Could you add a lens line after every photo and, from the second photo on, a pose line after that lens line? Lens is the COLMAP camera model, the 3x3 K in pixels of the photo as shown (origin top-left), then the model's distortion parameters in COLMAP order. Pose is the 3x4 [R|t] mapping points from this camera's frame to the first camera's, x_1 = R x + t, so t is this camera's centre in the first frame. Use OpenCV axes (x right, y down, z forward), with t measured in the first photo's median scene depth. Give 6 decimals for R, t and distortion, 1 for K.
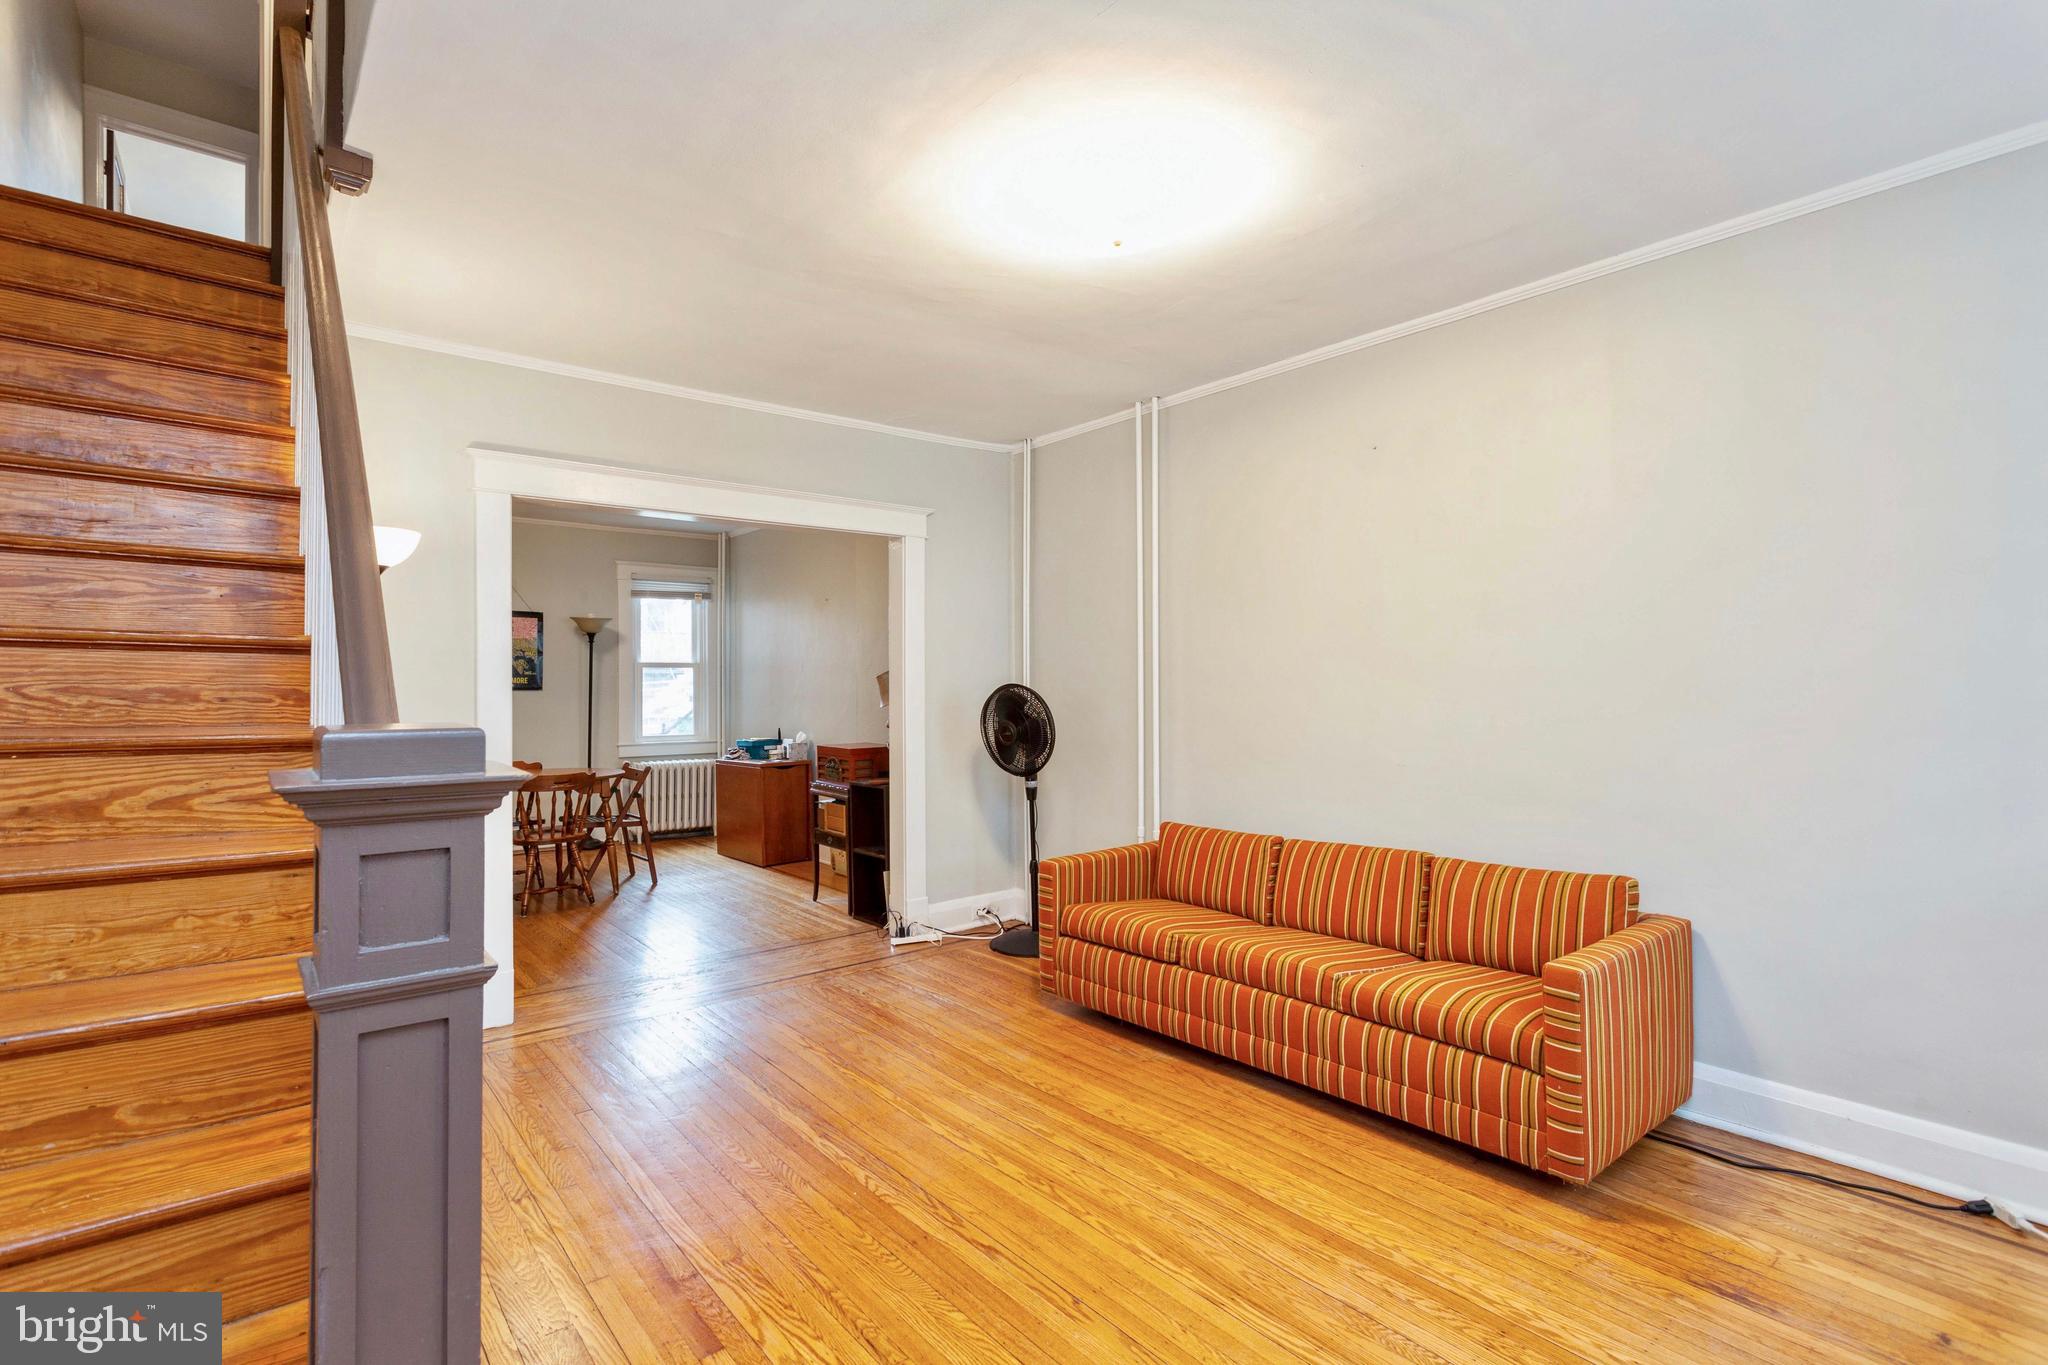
lens RADIAL K [[983.3, 0, 1043.8], [0, 983.3, 685.6], [0, 0, 1]] dist [-0.002446, 0.002234]
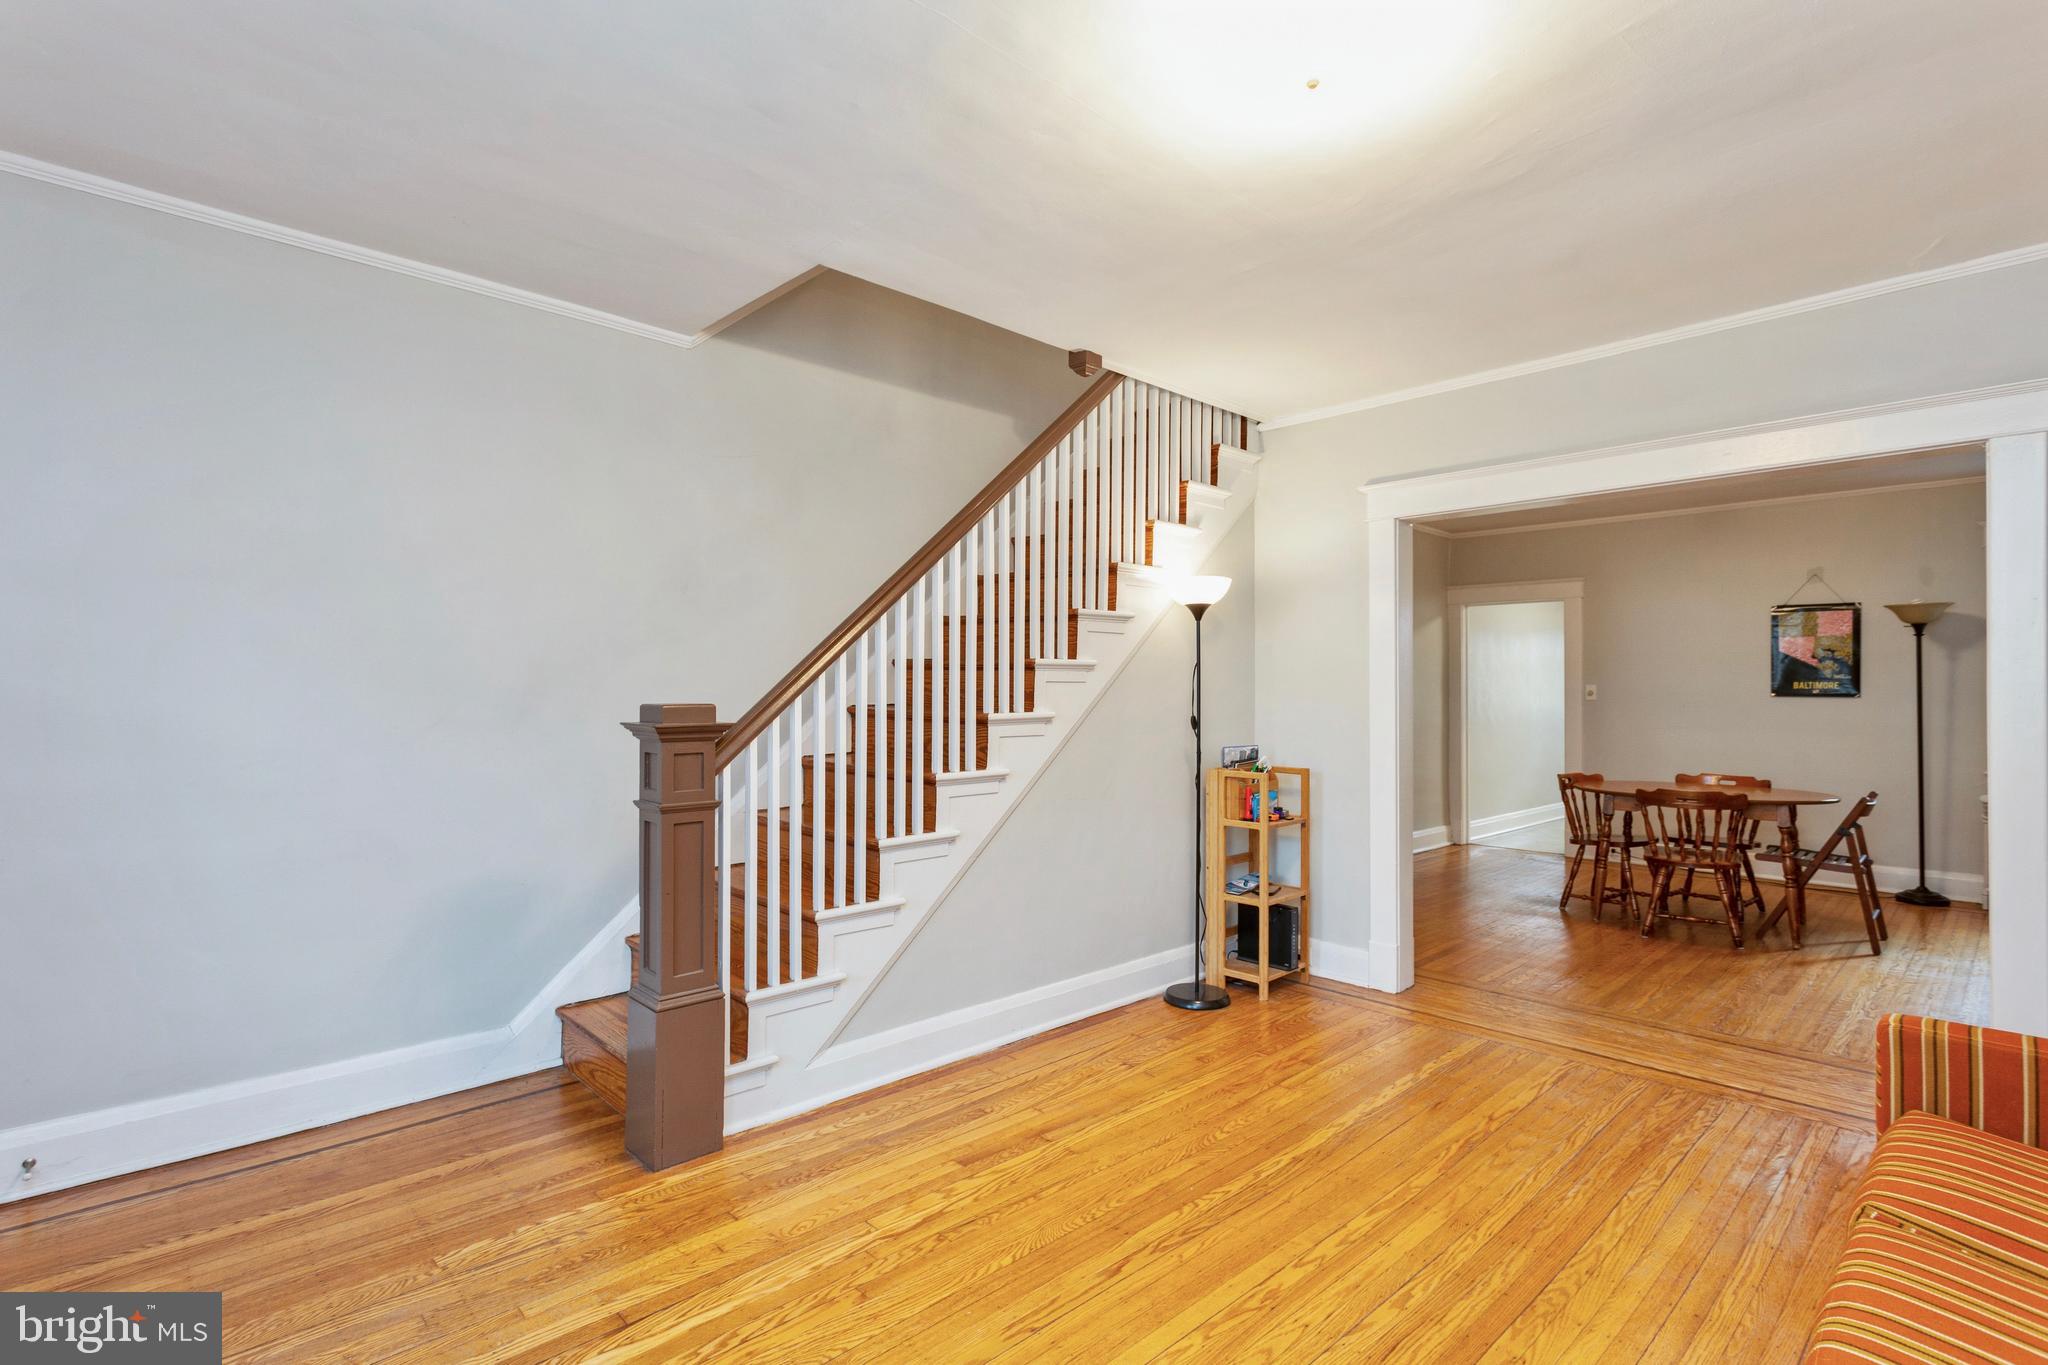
lens RADIAL K [[983.3, 0, 1003.4], [0, 983.3, 667.8], [0, 0, 1]] dist [-0.002446, 0.002234]
pose [[0.051263, -0.021600, -0.998452, 0.523875], [-0.005973, 0.999742, -0.021934, 0.004083], [0.998667, 0.007088, 0.051121, 0.483561]]
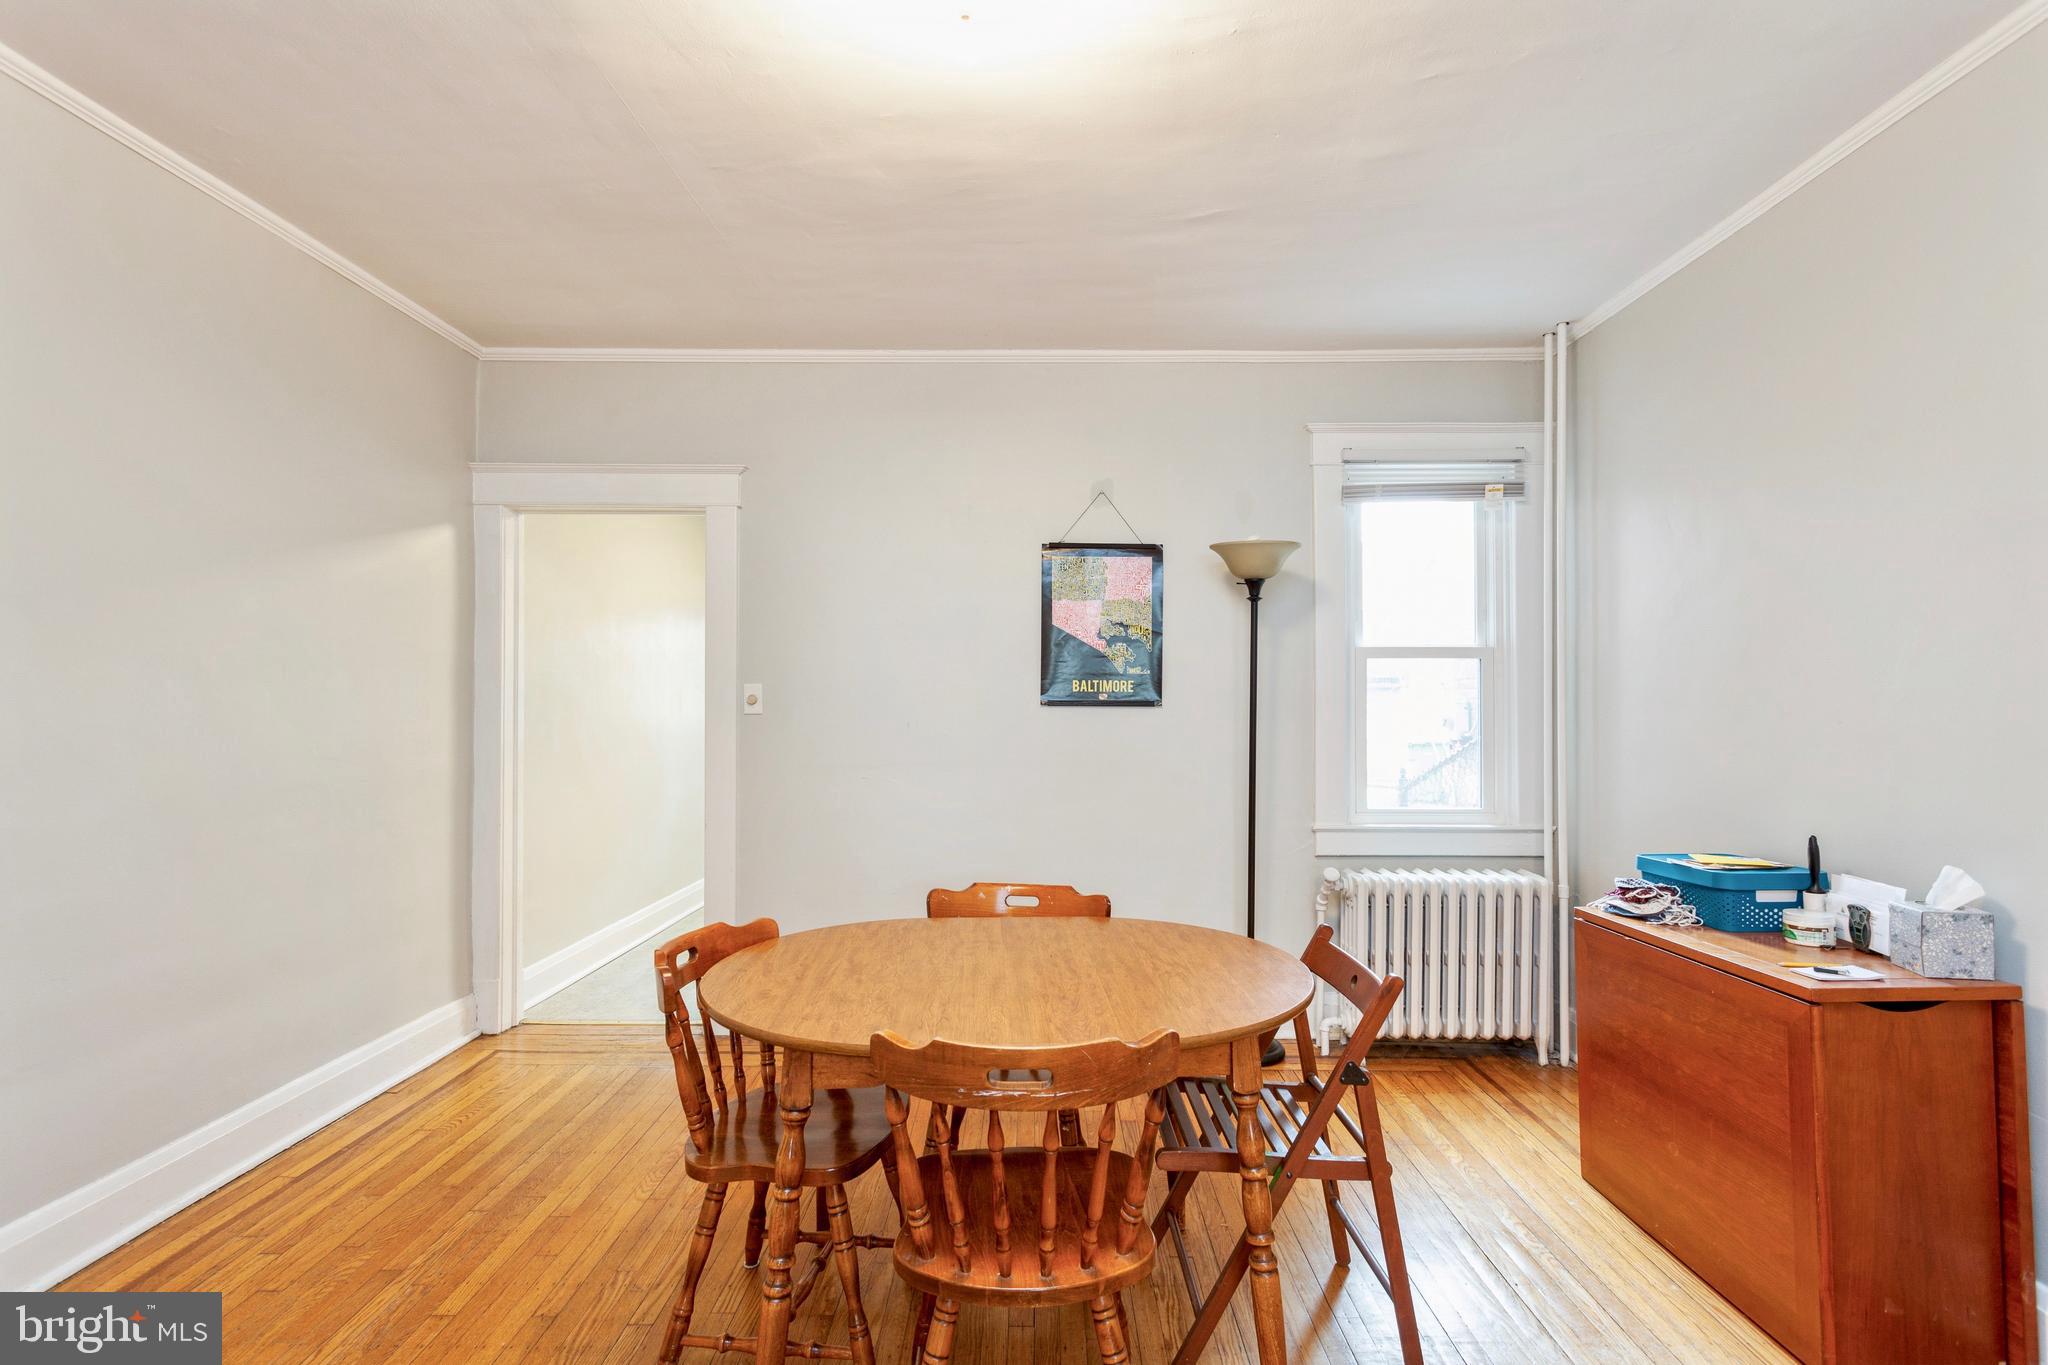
lens RADIAL K [[983.3, 0, 1021.2], [0, 983.3, 686.8], [0, 0, 1]] dist [-0.002446, 0.002234]
pose [[0.754395, -0.007572, -0.656377, -0.485048], [-0.001661, 0.999908, -0.013443, 0.002776], [0.656418, 0.011232, 0.754313, 1.162534]]
